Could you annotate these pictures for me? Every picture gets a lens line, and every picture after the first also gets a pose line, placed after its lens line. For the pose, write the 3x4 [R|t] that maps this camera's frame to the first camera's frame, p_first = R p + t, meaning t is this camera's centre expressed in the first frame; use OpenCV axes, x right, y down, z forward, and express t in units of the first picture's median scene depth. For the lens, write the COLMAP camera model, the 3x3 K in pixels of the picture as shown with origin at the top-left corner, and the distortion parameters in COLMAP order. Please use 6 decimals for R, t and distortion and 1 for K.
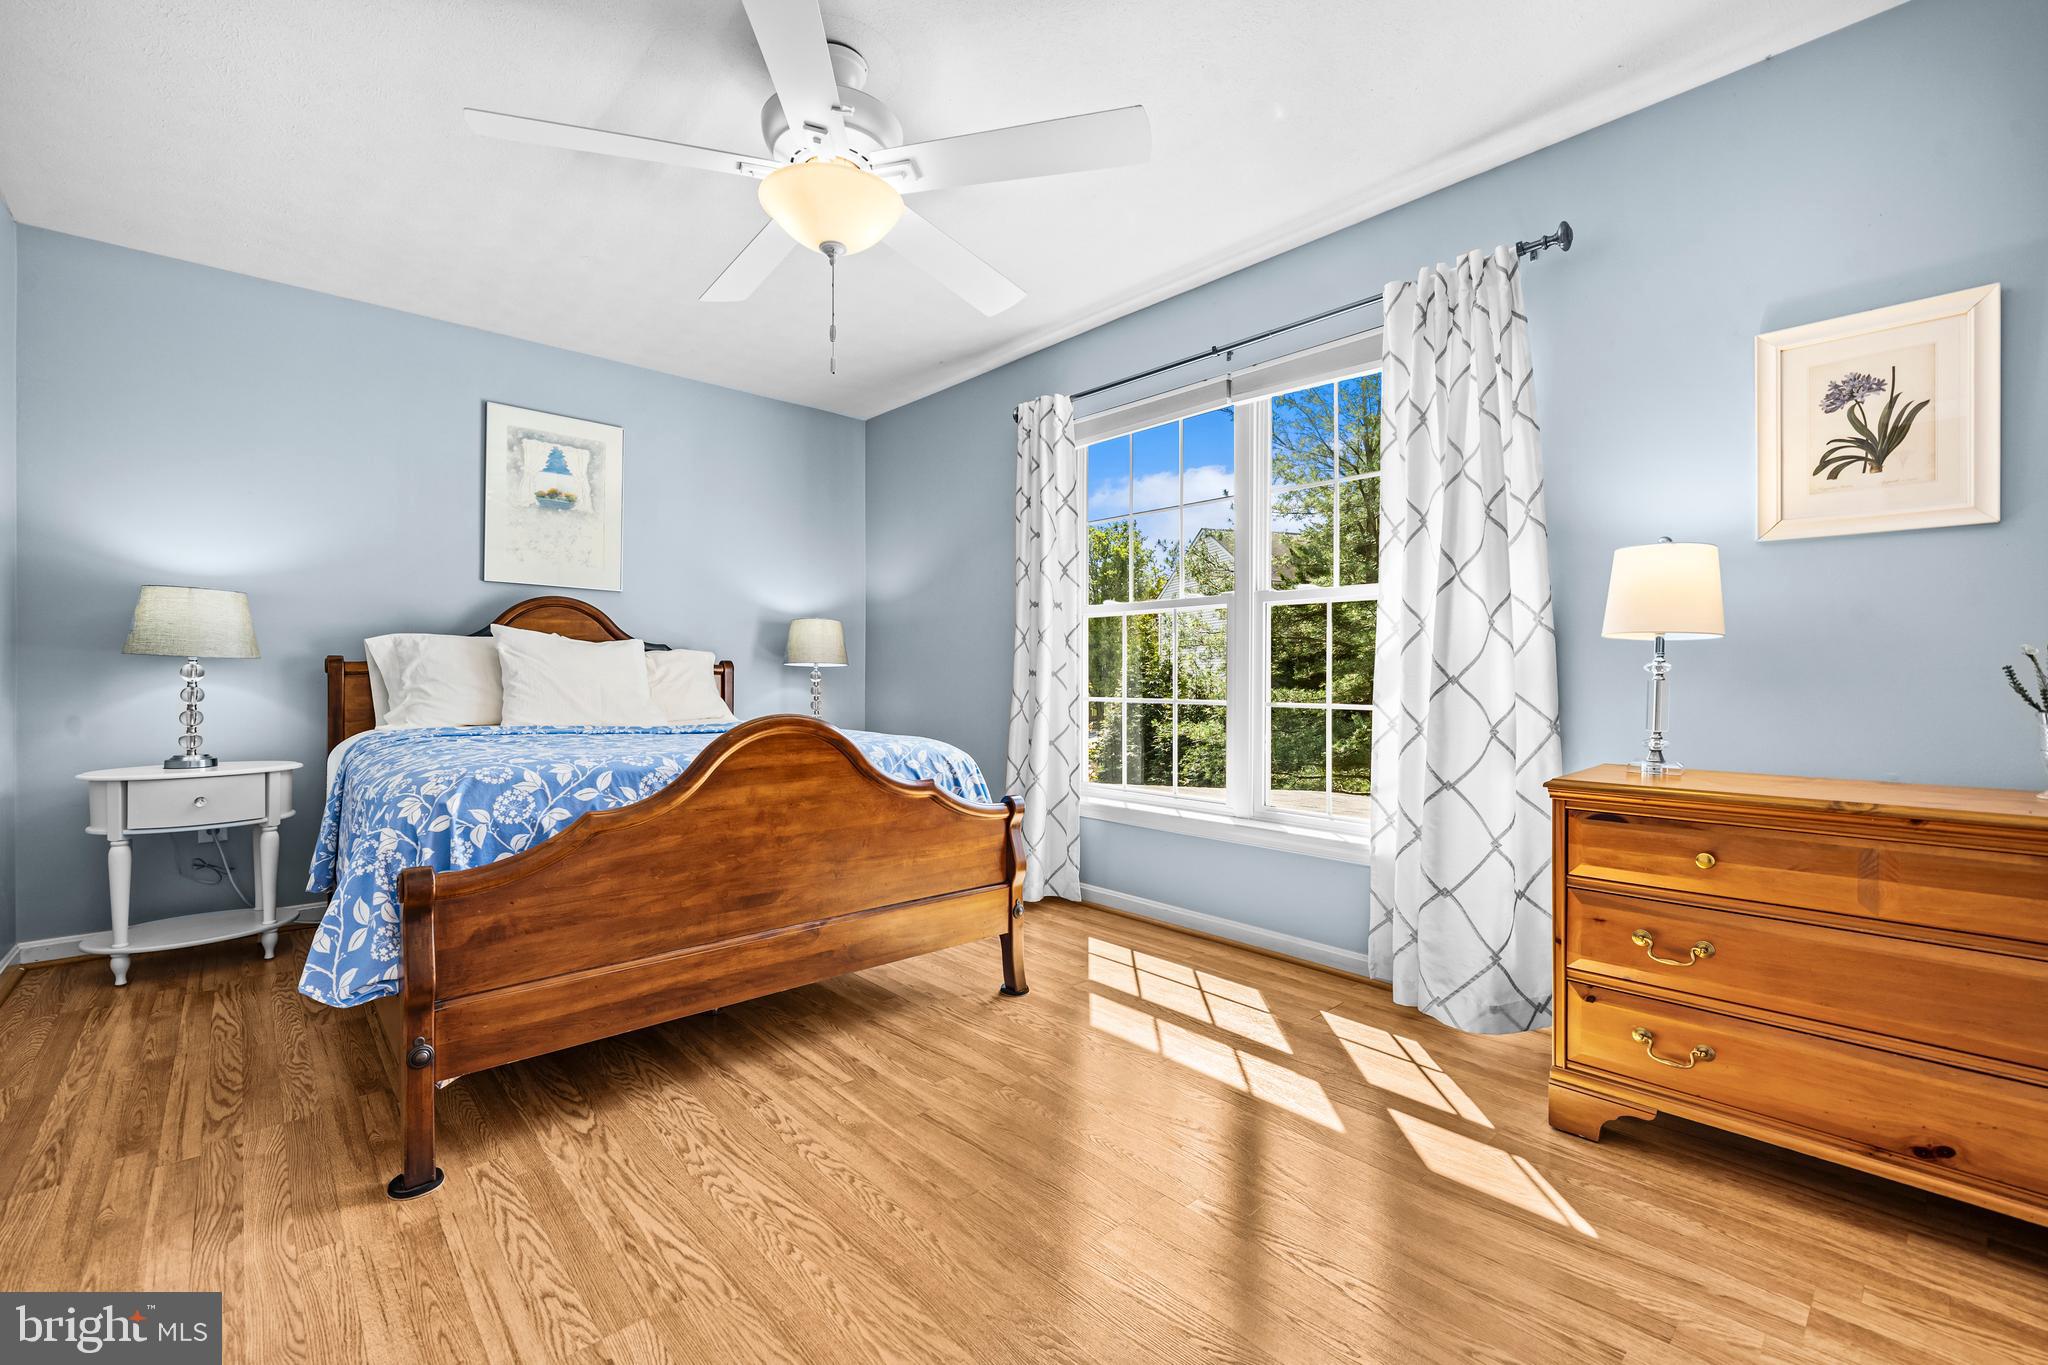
lens RADIAL K [[818.5, 0, 1000.5], [0, 818.5, 685.4], [0, 0, 1]] dist [0.000024, -0.000024]
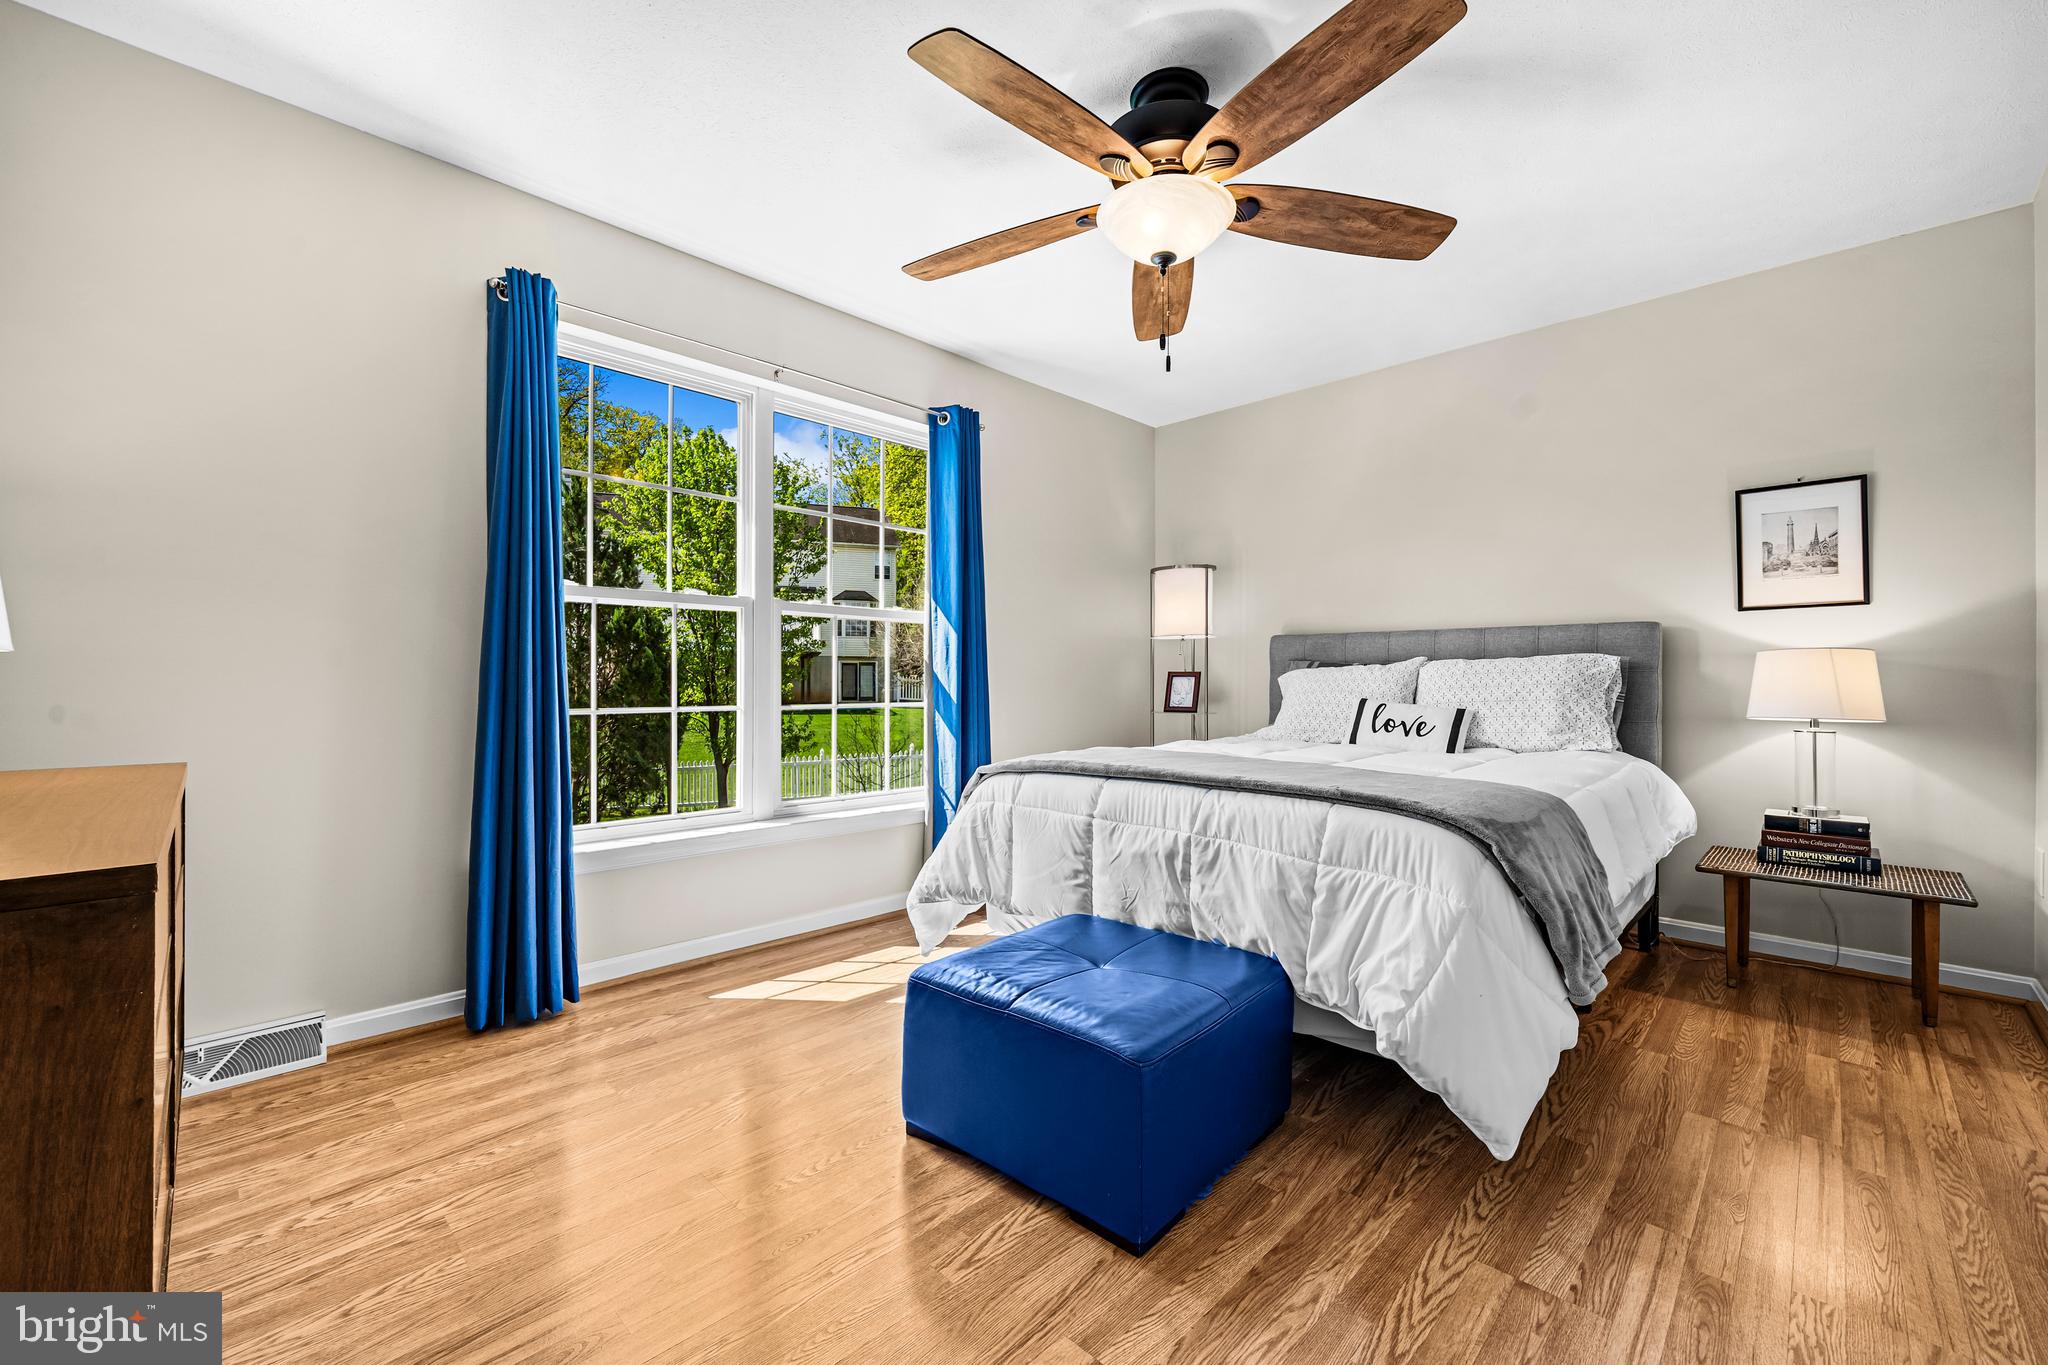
lens RADIAL K [[818.5, 0, 1000.5], [0, 818.5, 685.4], [0, 0, 1]] dist [0.000024, -0.000024]
pose [[-0.032823, -0.001313, 0.999460, -1.488523], [-0.002057, 0.999997, 0.001246, -0.016729], [-0.999459, -0.002015, -0.032825, 1.508612]]
